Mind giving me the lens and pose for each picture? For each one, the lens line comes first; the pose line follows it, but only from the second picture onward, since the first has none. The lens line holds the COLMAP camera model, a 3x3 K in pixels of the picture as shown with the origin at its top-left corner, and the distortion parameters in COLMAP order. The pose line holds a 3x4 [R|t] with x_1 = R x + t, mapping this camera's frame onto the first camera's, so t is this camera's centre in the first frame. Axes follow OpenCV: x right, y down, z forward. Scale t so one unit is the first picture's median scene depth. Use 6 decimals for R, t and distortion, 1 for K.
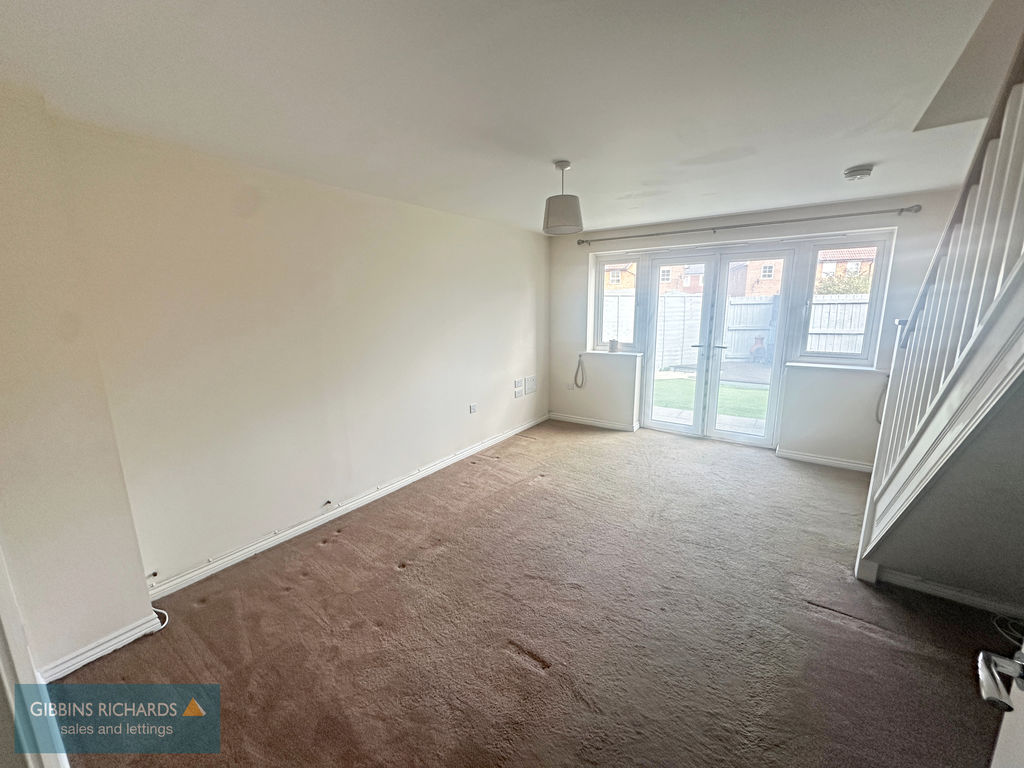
lens RADIAL K [[407.8, 0, 510.7], [0, 407.8, 384.9], [0, 0, 1]] dist [-0.001129, 0.000532]
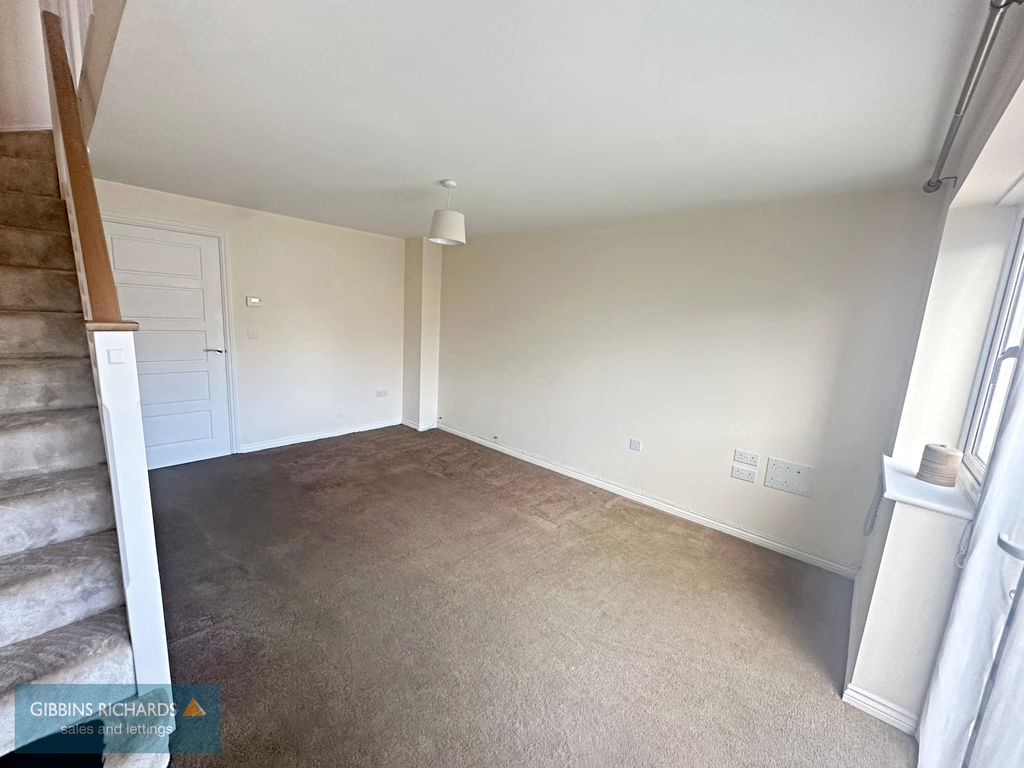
lens RADIAL K [[407.8, 0, 510.7], [0, 407.8, 384.9], [0, 0, 1]] dist [-0.001129, 0.000532]
pose [[-0.109019, 0.184122, -0.976839, 0.850262], [-0.251155, 0.945710, 0.206285, -0.193108], [0.961788, 0.267827, -0.056858, 0.911483]]
